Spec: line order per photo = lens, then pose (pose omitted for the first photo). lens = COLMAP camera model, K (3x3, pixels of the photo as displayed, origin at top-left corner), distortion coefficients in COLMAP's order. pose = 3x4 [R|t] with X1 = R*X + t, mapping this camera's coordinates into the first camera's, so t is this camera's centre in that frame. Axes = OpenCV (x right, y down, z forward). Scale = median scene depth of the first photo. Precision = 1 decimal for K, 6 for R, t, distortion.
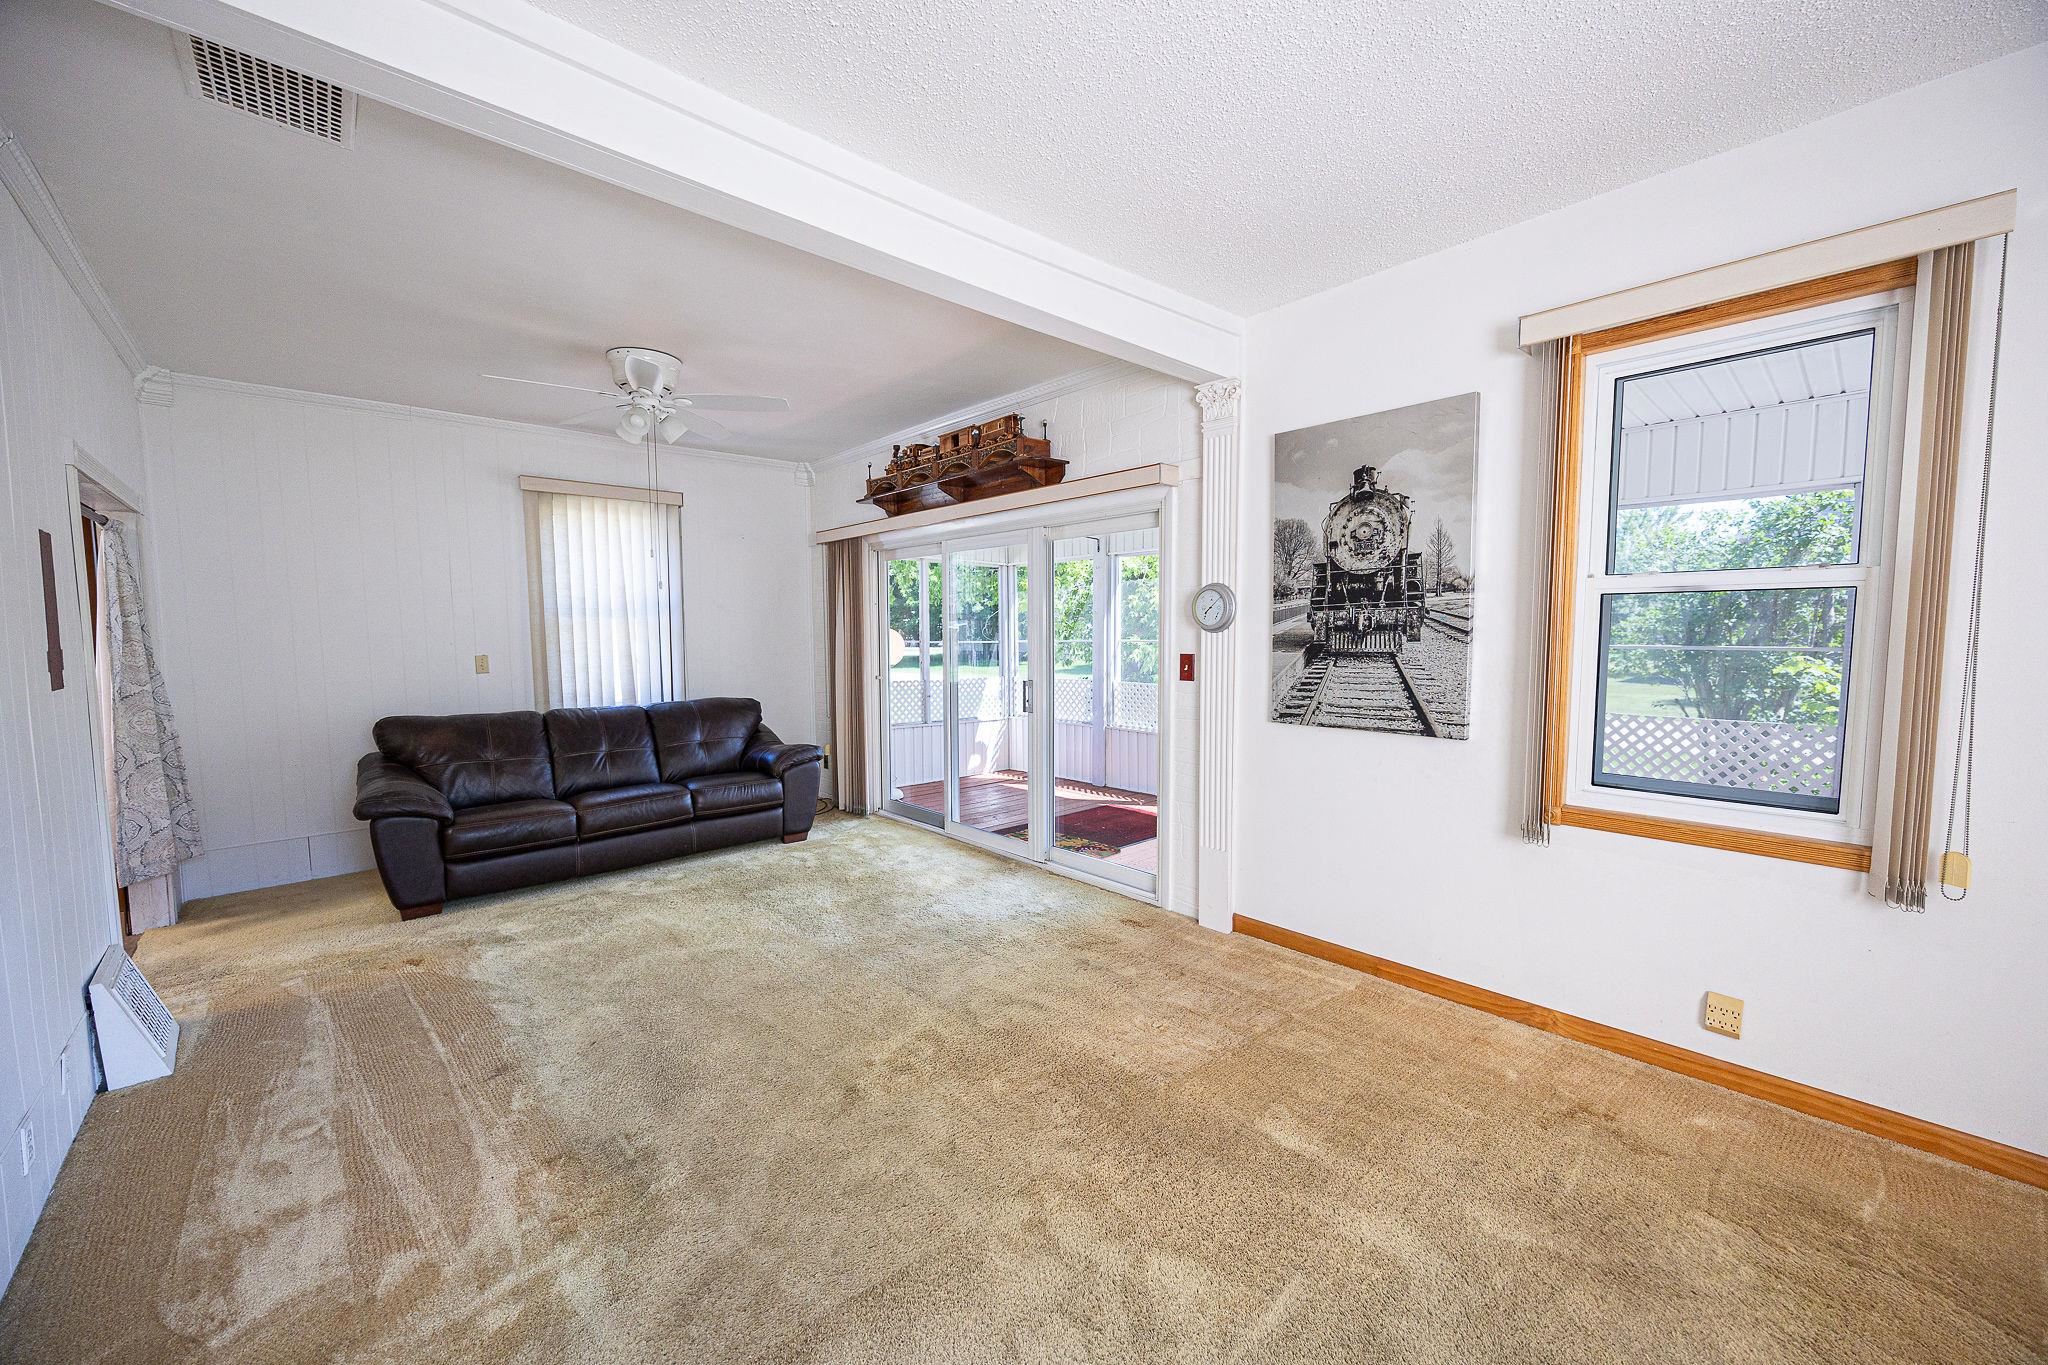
lens RADIAL K [[782.2, 0, 1027.9], [0, 782.2, 687.7], [0, 0, 1]] dist [-0.002389, 0.000107]
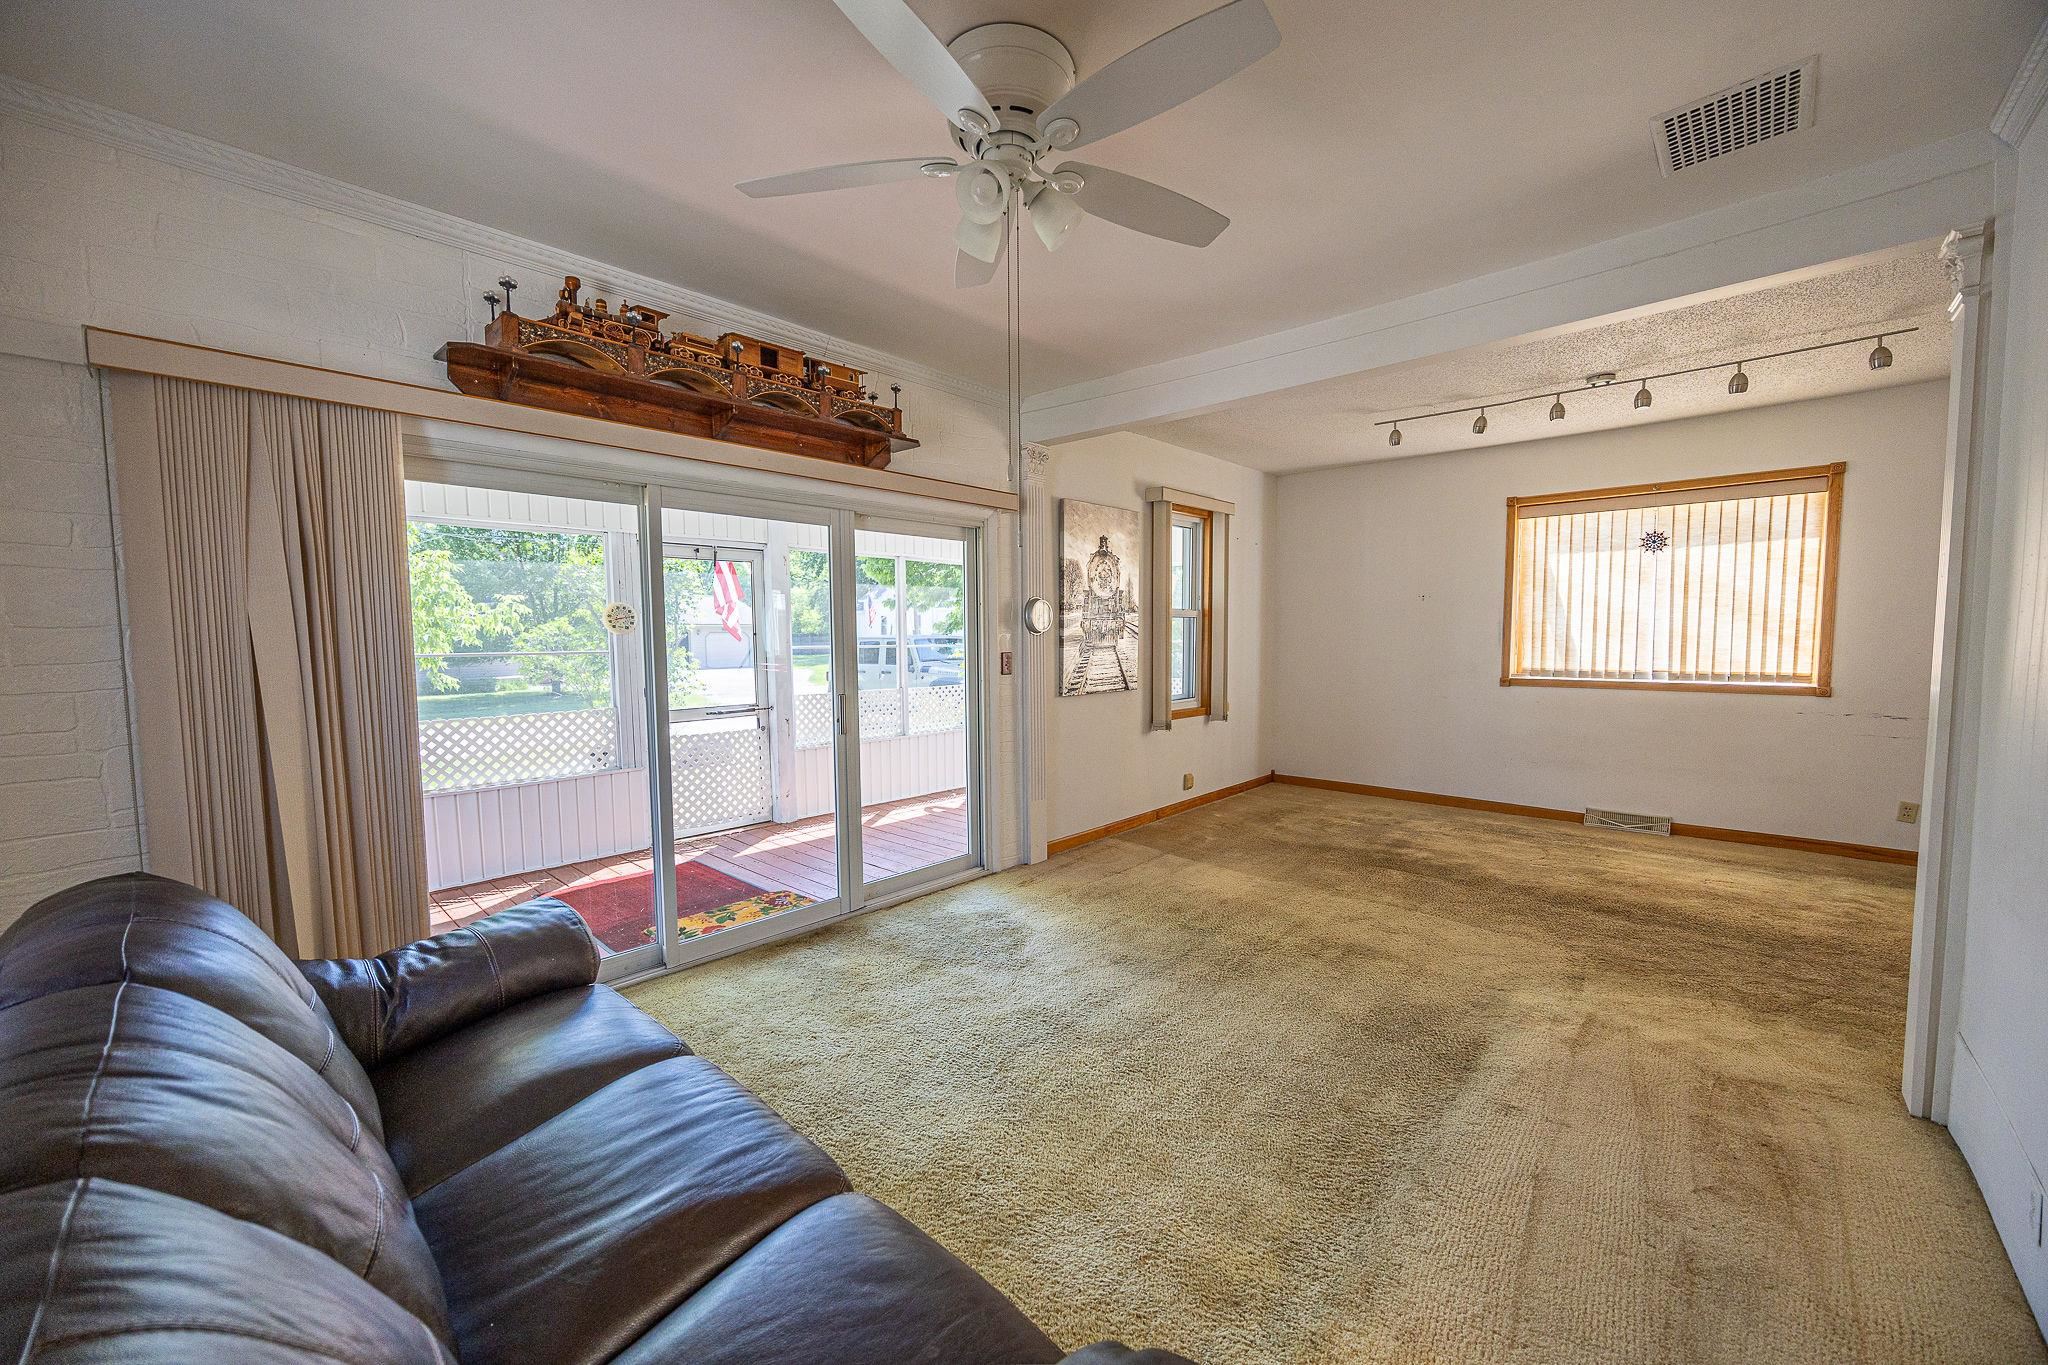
lens RADIAL K [[782.2, 0, 1027.9], [0, 782.2, 686.4], [0, 0, 1]] dist [-0.002389, 0.000107]
pose [[-0.081939, -0.064269, 0.994563, -1.133803], [0.079223, 0.994341, 0.070782, -0.082744], [-0.993484, 0.084592, -0.076384, 1.188479]]
